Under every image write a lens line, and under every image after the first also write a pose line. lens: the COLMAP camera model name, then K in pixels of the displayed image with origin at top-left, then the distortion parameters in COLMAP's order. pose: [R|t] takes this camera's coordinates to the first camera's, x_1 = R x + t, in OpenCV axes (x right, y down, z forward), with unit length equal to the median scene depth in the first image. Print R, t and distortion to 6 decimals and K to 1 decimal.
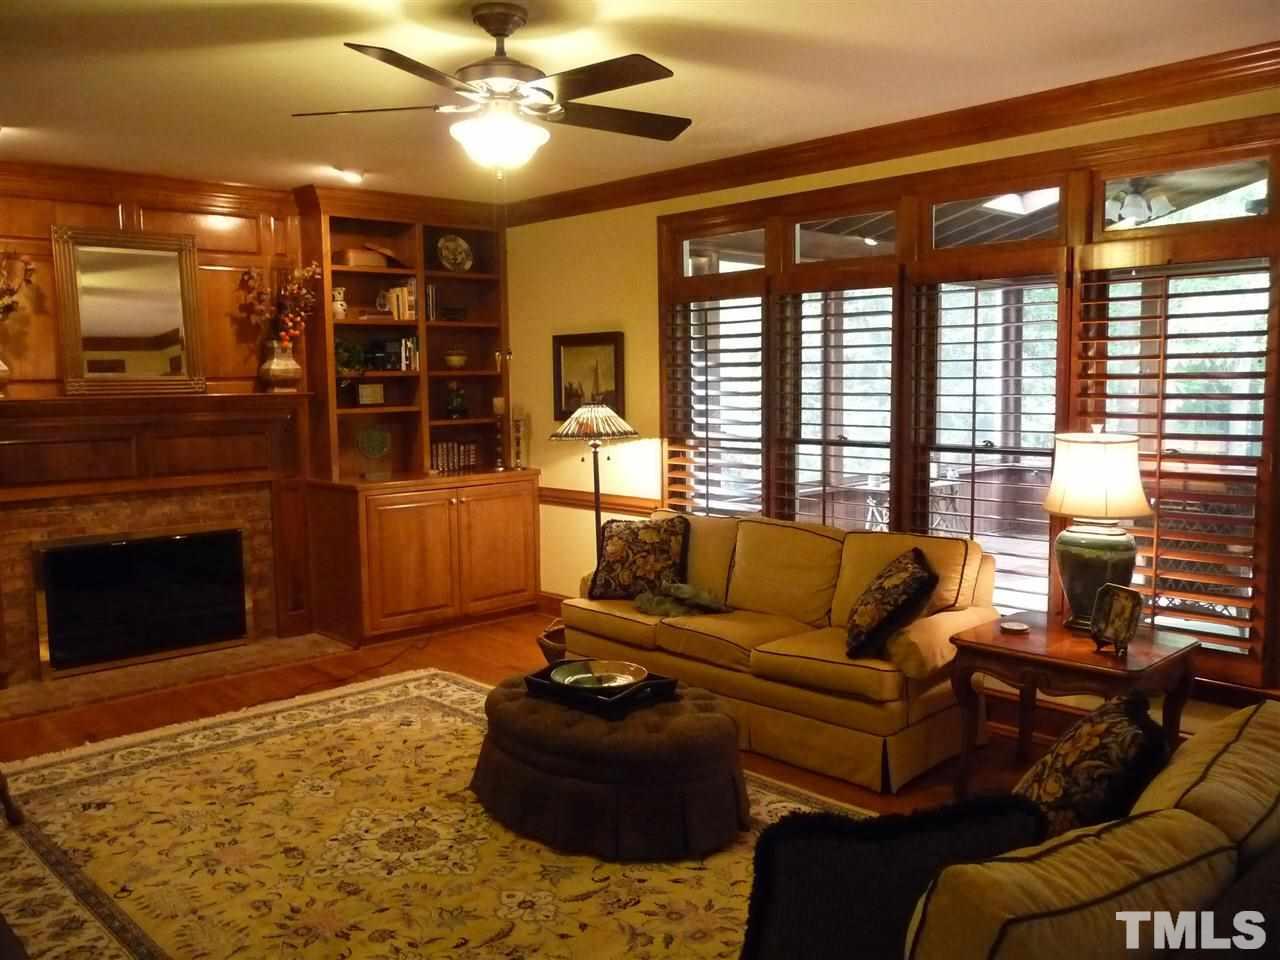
lens RADIAL K [[1085.7, 0, 640.0], [0, 1085.7, 480.0], [0, 0, 1]] dist [-0.045925, 0.042168]
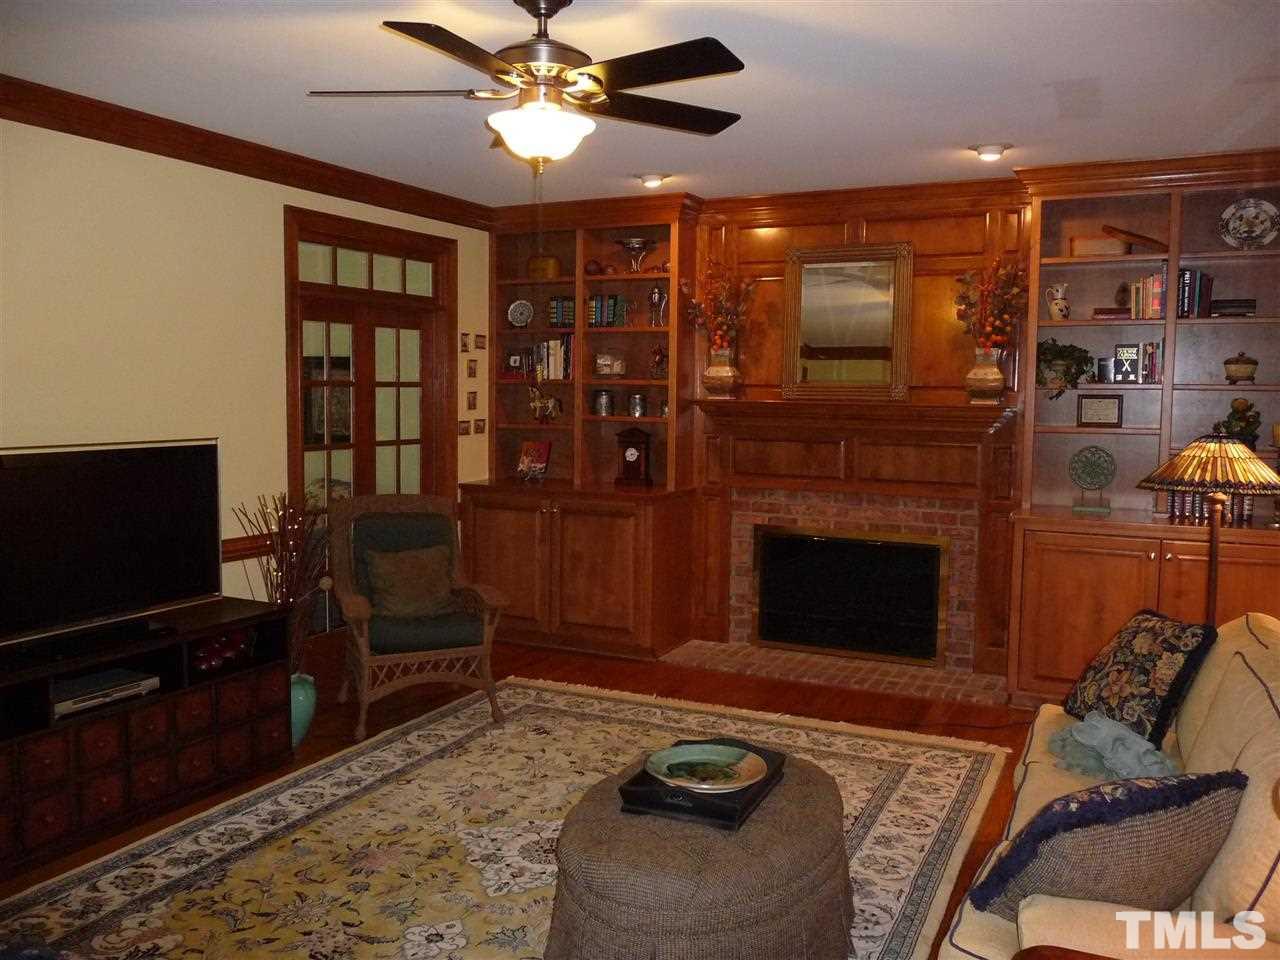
lens RADIAL K [[1085.7, 0, 640.0], [0, 1085.7, 480.0], [0, 0, 1]] dist [-0.045925, 0.042168]
pose [[0.329639, 0.100786, -0.938712, 0.577053], [-0.096191, 0.992697, 0.072804, -0.075046], [0.939194, 0.066296, 0.336926, 0.565051]]
